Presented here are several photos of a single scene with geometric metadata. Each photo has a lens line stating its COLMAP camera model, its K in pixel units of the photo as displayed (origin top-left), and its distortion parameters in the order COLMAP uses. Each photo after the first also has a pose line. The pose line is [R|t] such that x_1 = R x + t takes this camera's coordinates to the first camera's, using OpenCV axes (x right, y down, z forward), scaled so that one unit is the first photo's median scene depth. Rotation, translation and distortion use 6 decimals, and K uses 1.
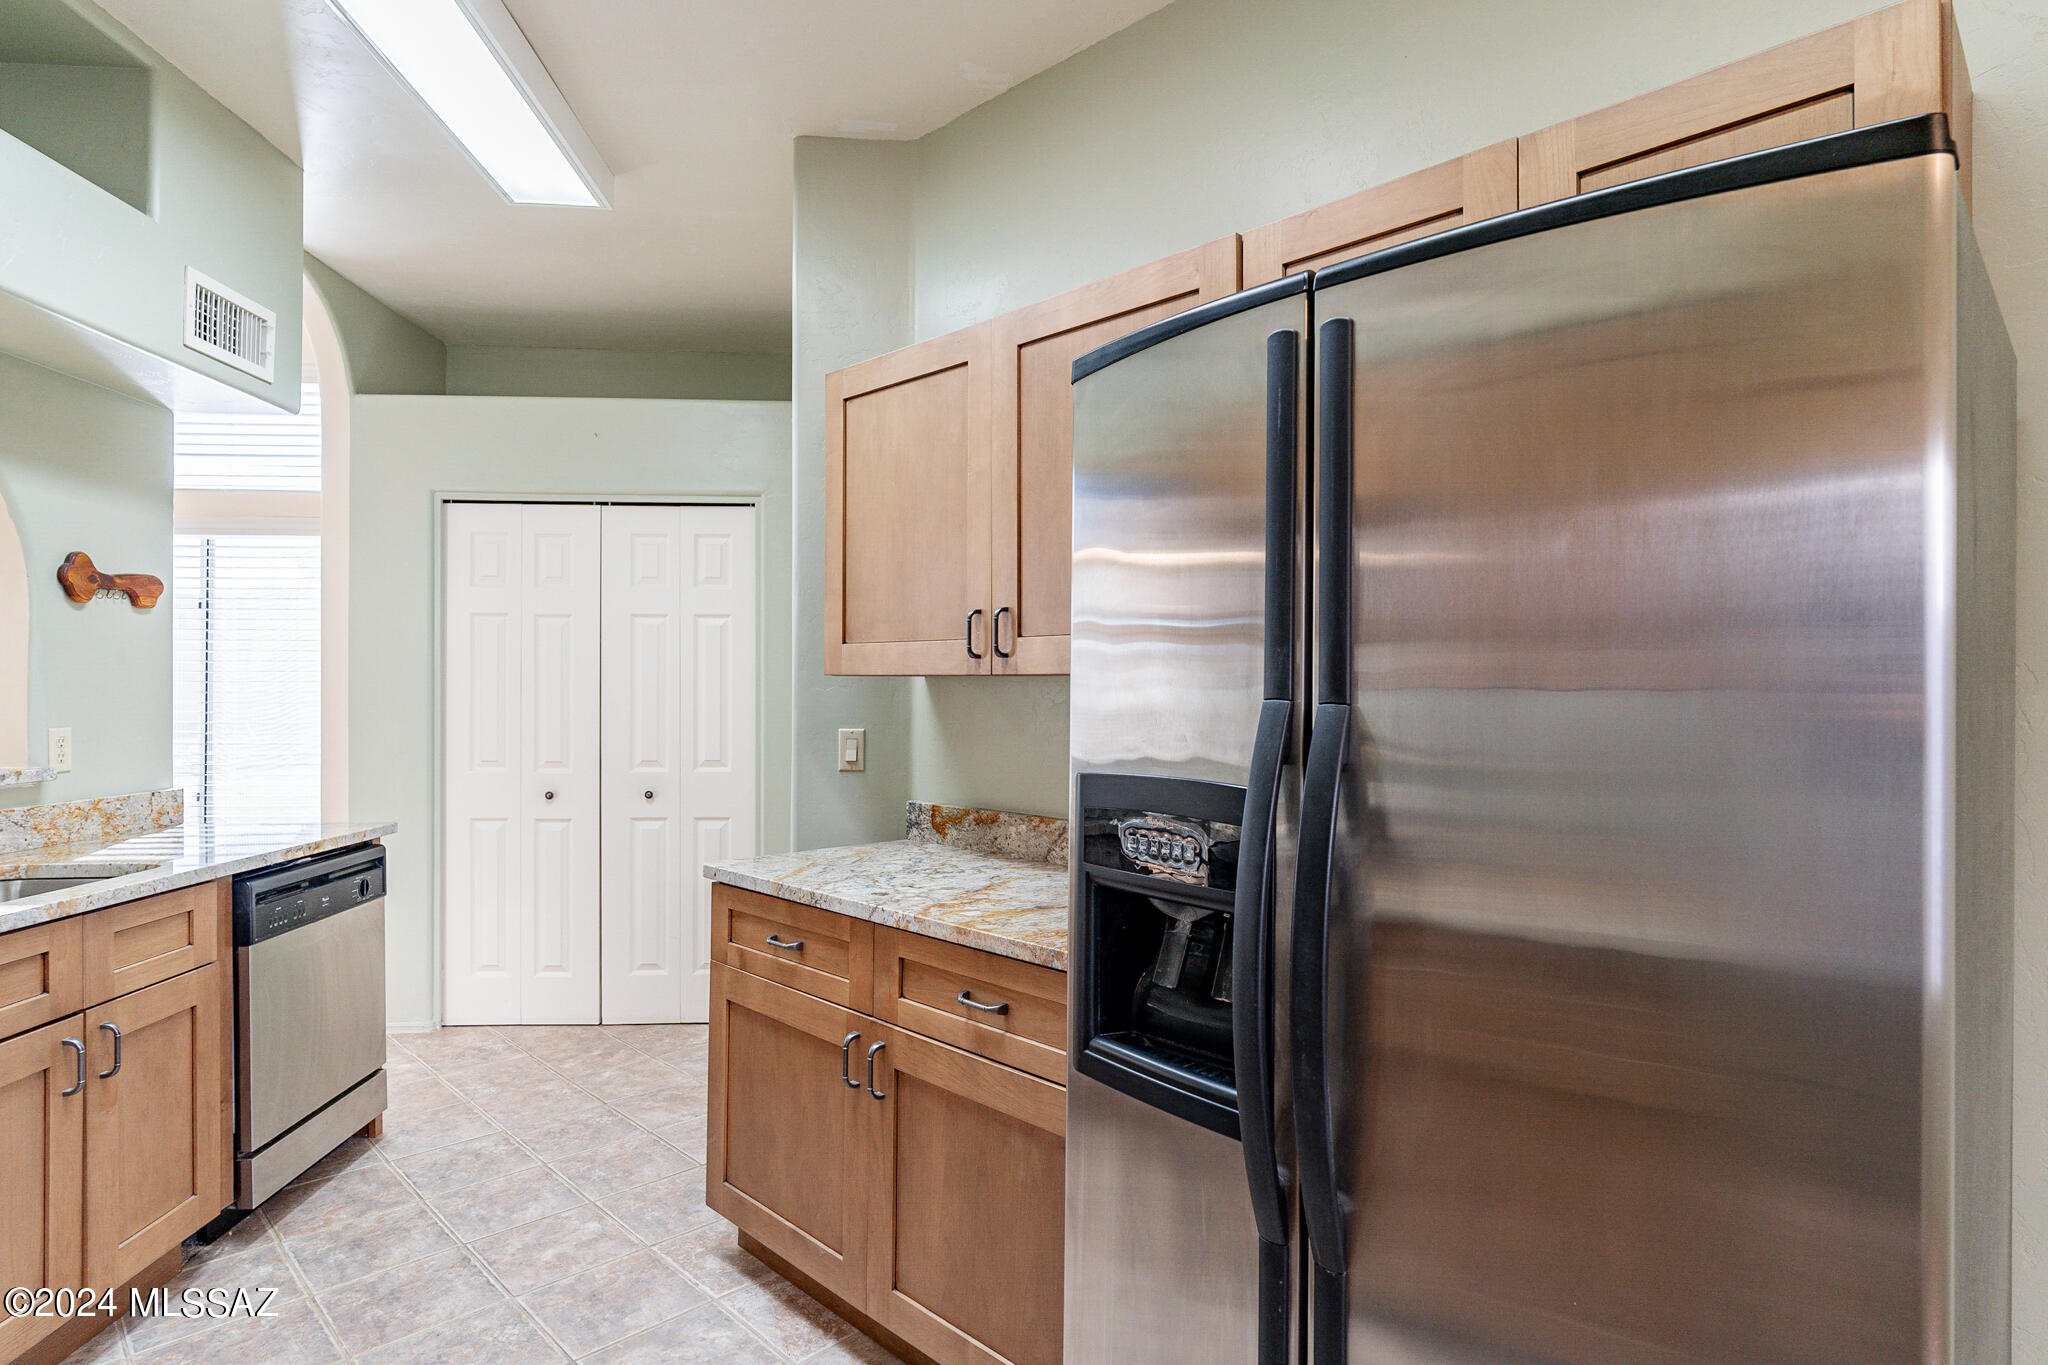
lens RADIAL K [[1096.0, 0, 1024.3], [0, 1096.0, 679.5], [0, 0, 1]] dist [0.002260, -0.000035]
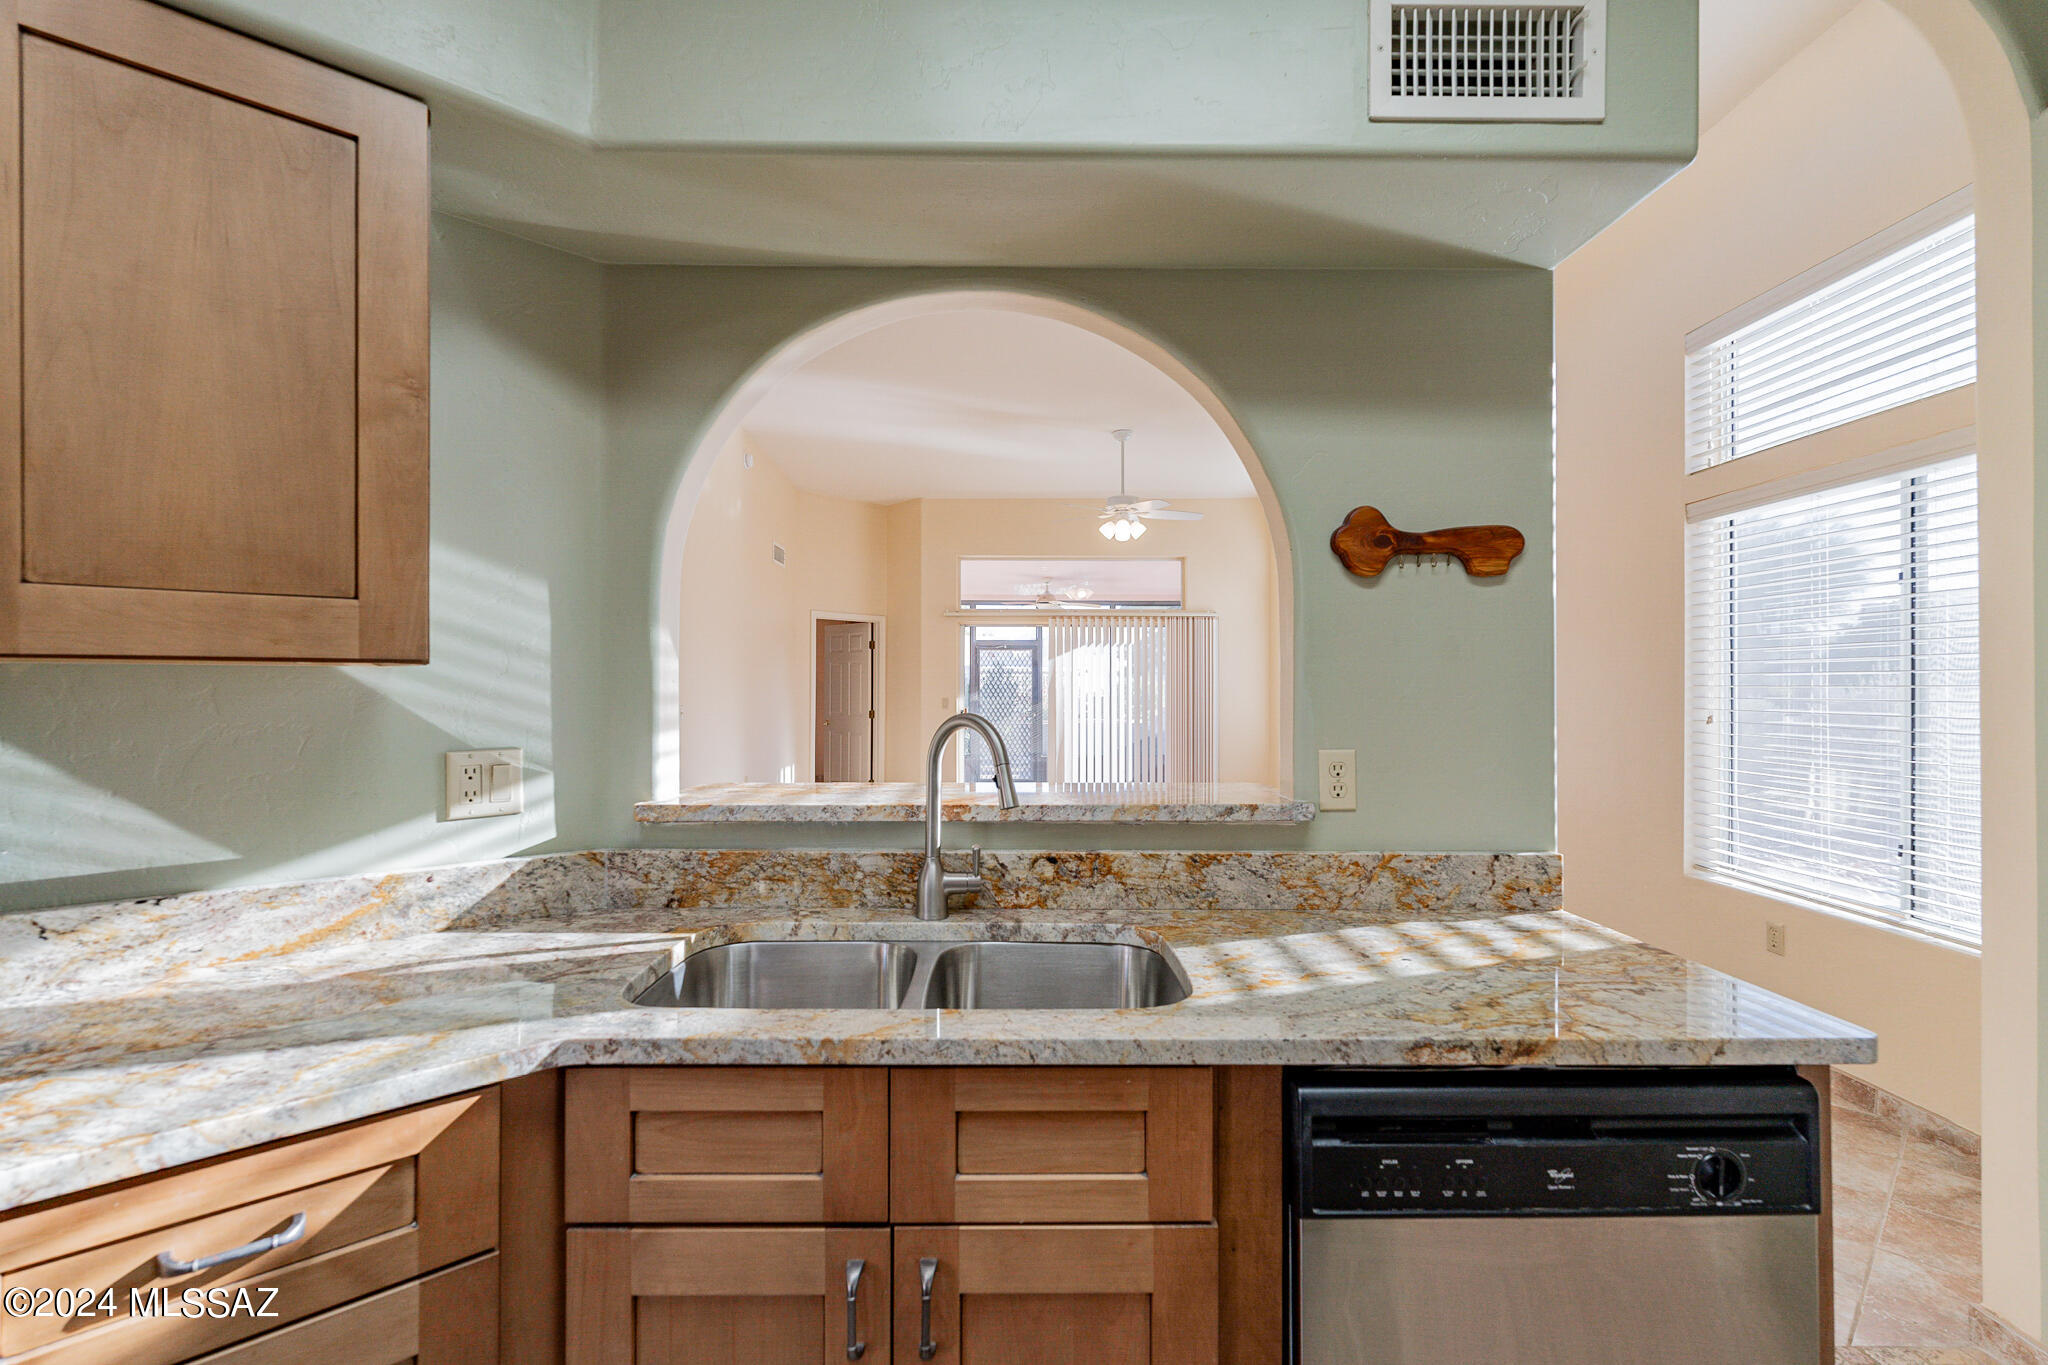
lens RADIAL K [[896.0, 0, 1020.6], [0, 896.0, 685.2], [0, 0, 1]] dist [0.000003, 0.000040]
pose [[-0.049634, -0.003342, -0.998762, -0.258499], [0.006542, 0.999972, -0.003671, 0.001521], [0.998746, -0.006716, -0.049611, 0.789081]]
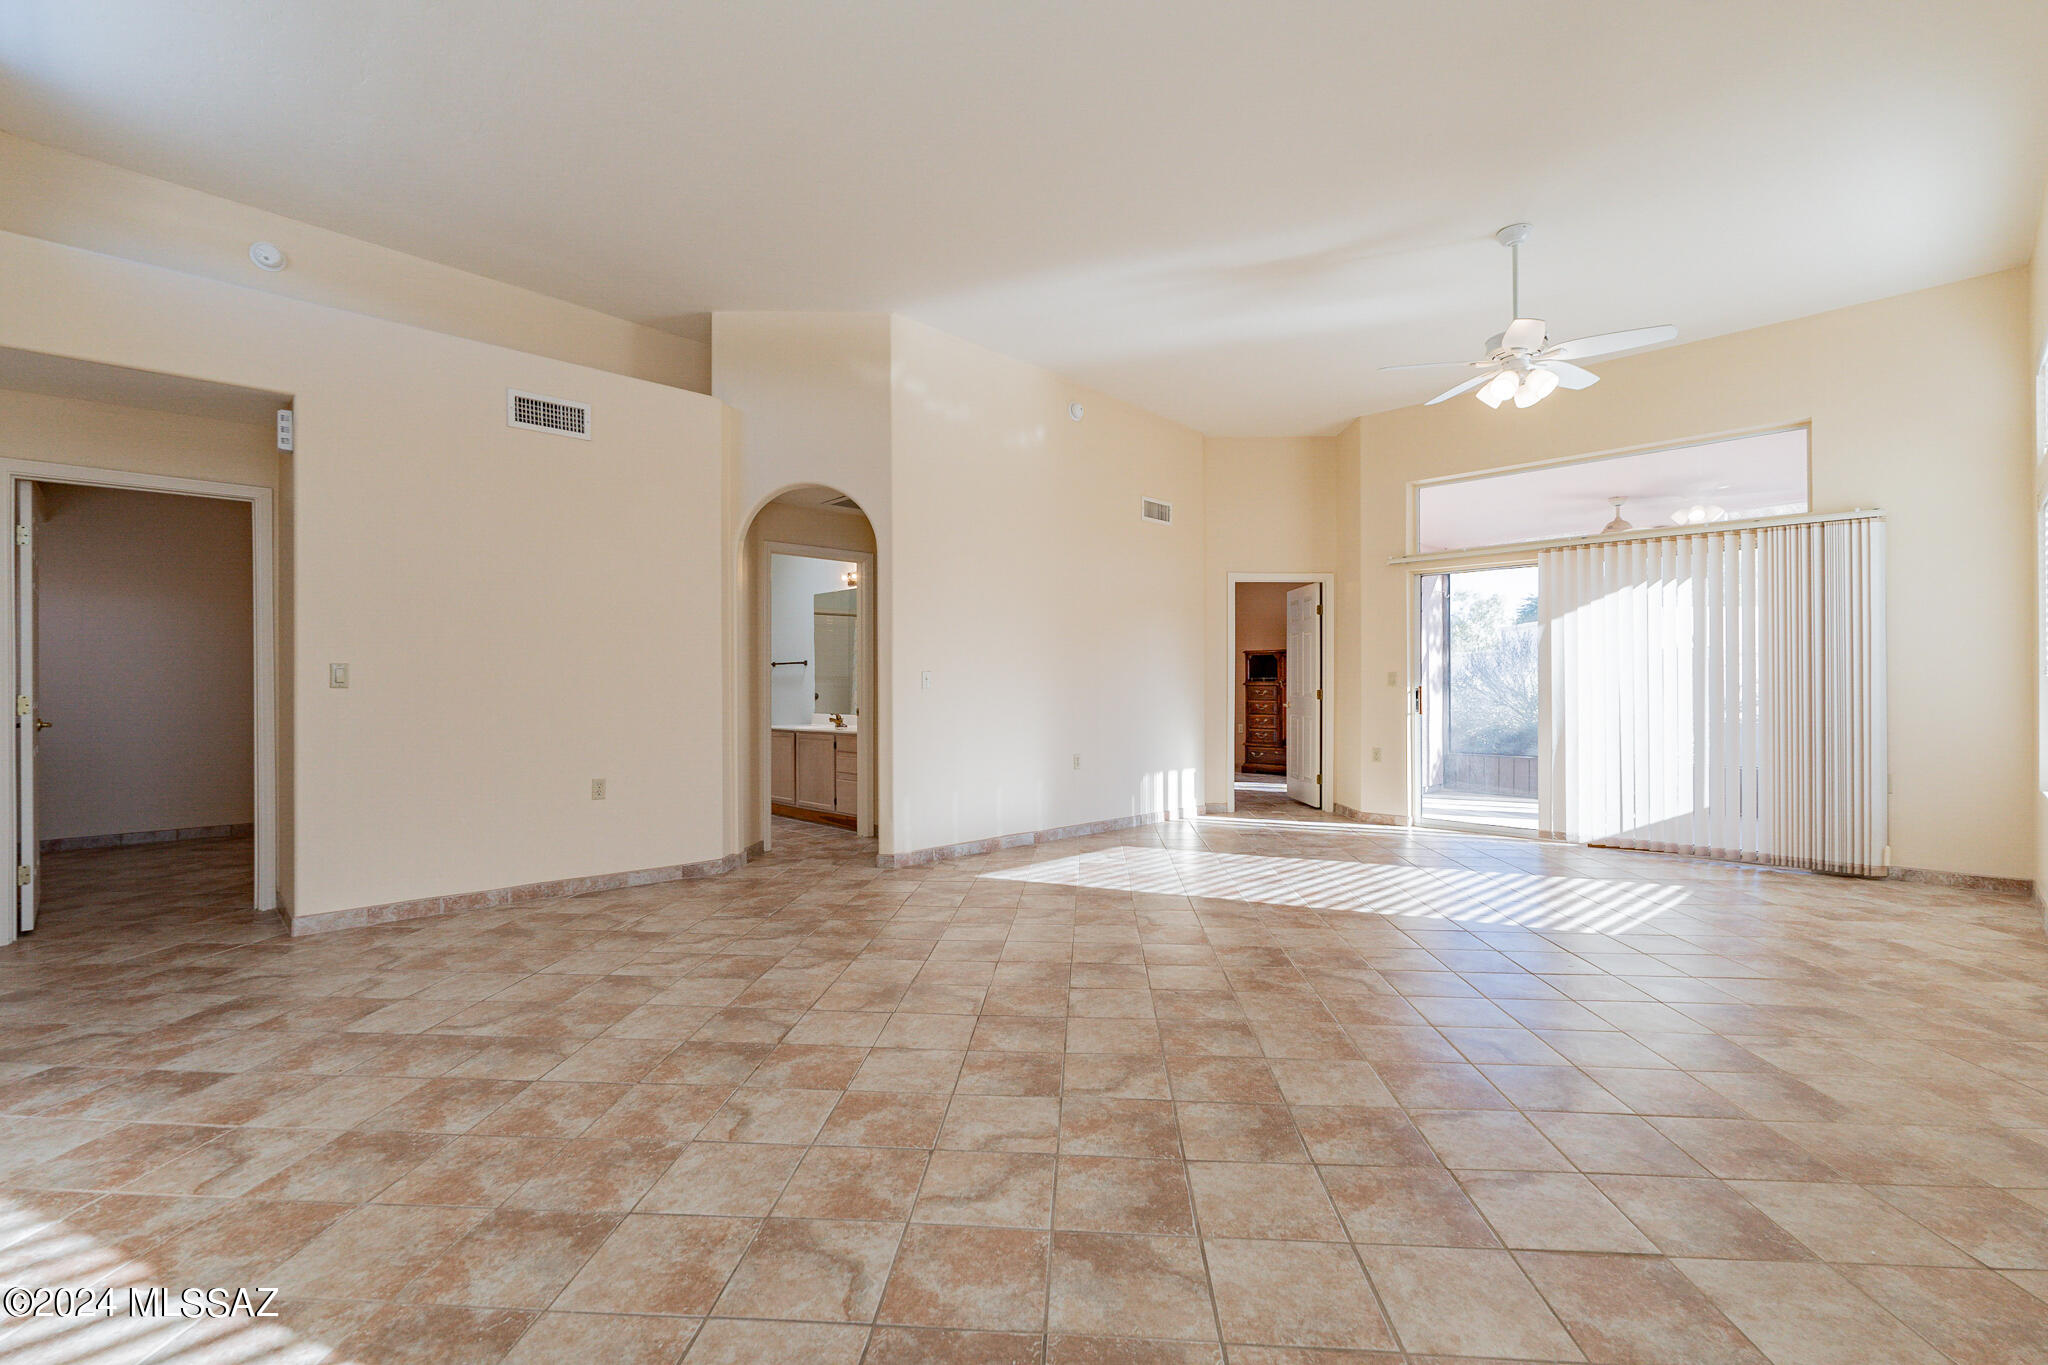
lens RADIAL K [[896.0, 0, 1027.3], [0, 896.0, 686.5], [0, 0, 1]] dist [0.000003, 0.000040]
pose [[-0.766580, -0.000077, -0.642149, -0.413717], [0.002441, 0.999992, -0.003033, 0.014582], [0.642144, -0.003892, -0.766574, 0.931546]]
